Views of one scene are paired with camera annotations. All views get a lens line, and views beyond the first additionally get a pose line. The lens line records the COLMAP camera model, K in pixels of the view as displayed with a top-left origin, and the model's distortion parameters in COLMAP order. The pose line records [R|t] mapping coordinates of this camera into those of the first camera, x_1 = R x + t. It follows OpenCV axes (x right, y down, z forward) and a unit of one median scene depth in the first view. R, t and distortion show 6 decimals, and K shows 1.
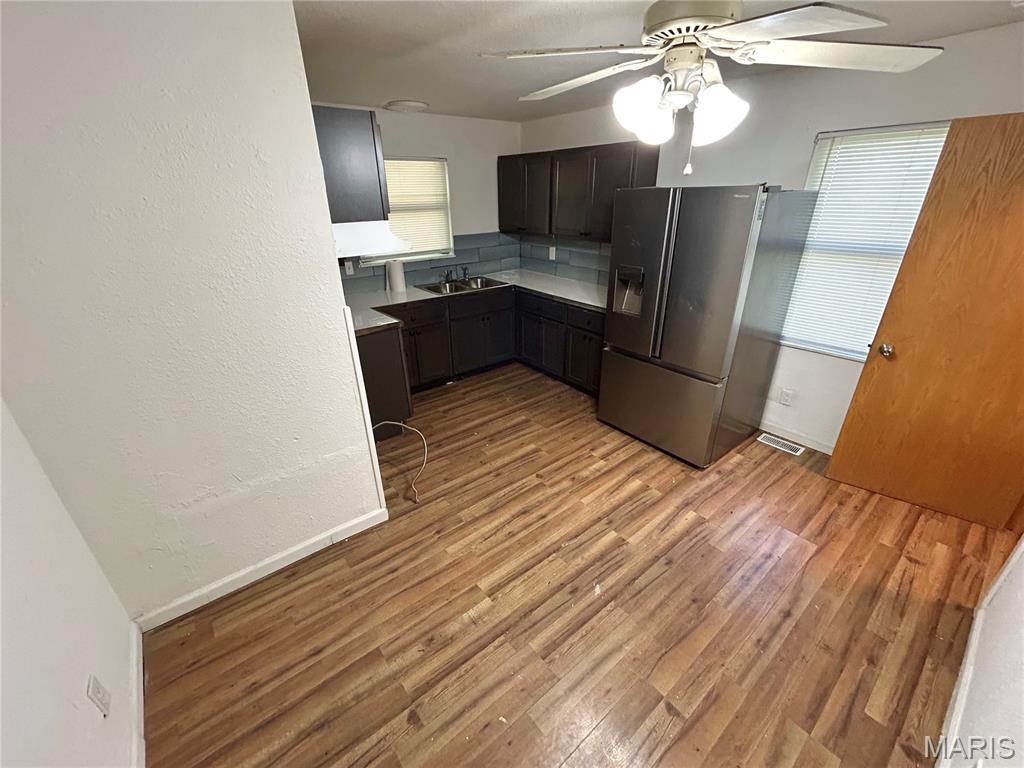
lens RADIAL K [[417.9, 0, 510.8], [0, 417.9, 382.8], [0, 0, 1]] dist [0.001815, 0.000171]
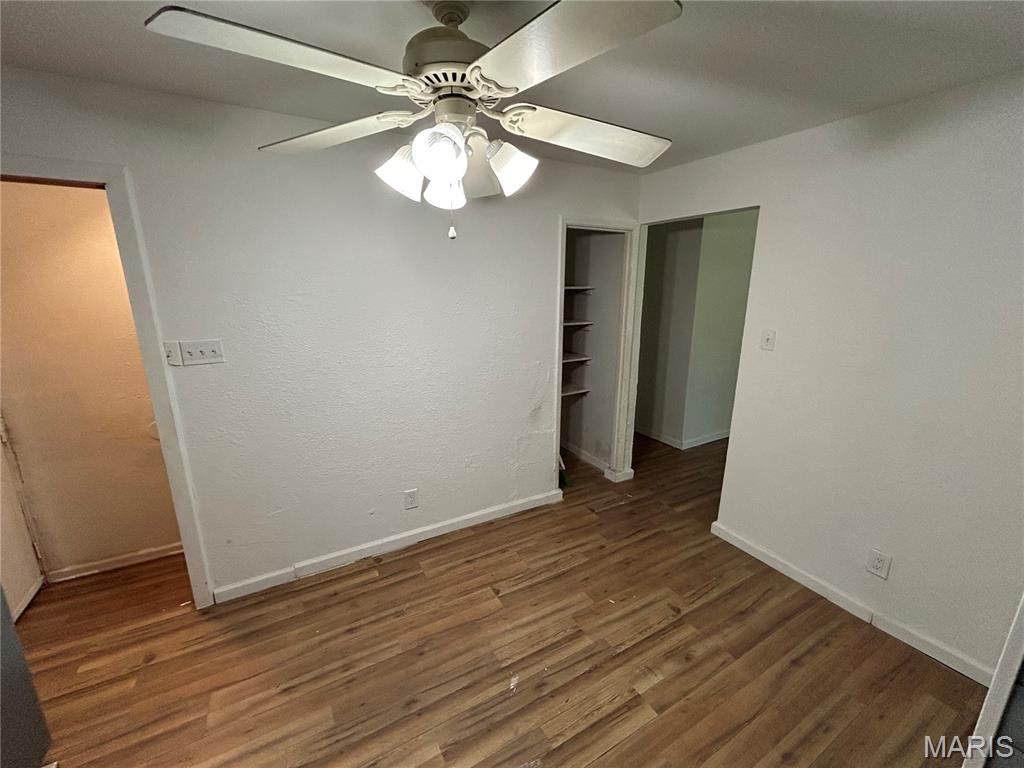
lens RADIAL K [[417.9, 0, 510.8], [0, 417.9, 382.8], [0, 0, 1]] dist [0.001815, 0.000171]
pose [[-0.987087, -0.026837, 0.157922, 0.070269], [0.076337, 0.787907, 0.611044, -0.425363], [-0.140826, 0.615209, -0.775684, 1.008324]]
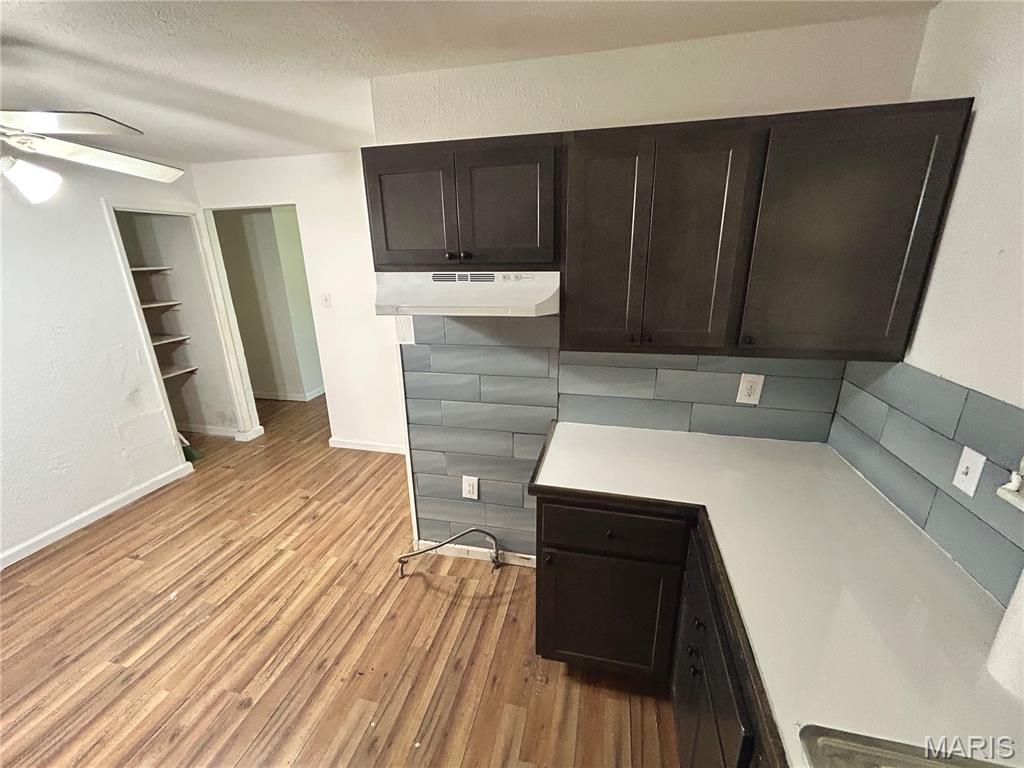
lens RADIAL K [[417.9, 0, 510.8], [0, 417.9, 382.8], [0, 0, 1]] dist [0.001815, 0.000171]
pose [[-0.788155, 0.212522, -0.577621, 0.020022], [-0.229106, 0.769745, 0.595821, -0.615554], [0.571246, 0.601936, -0.557989, 1.386198]]
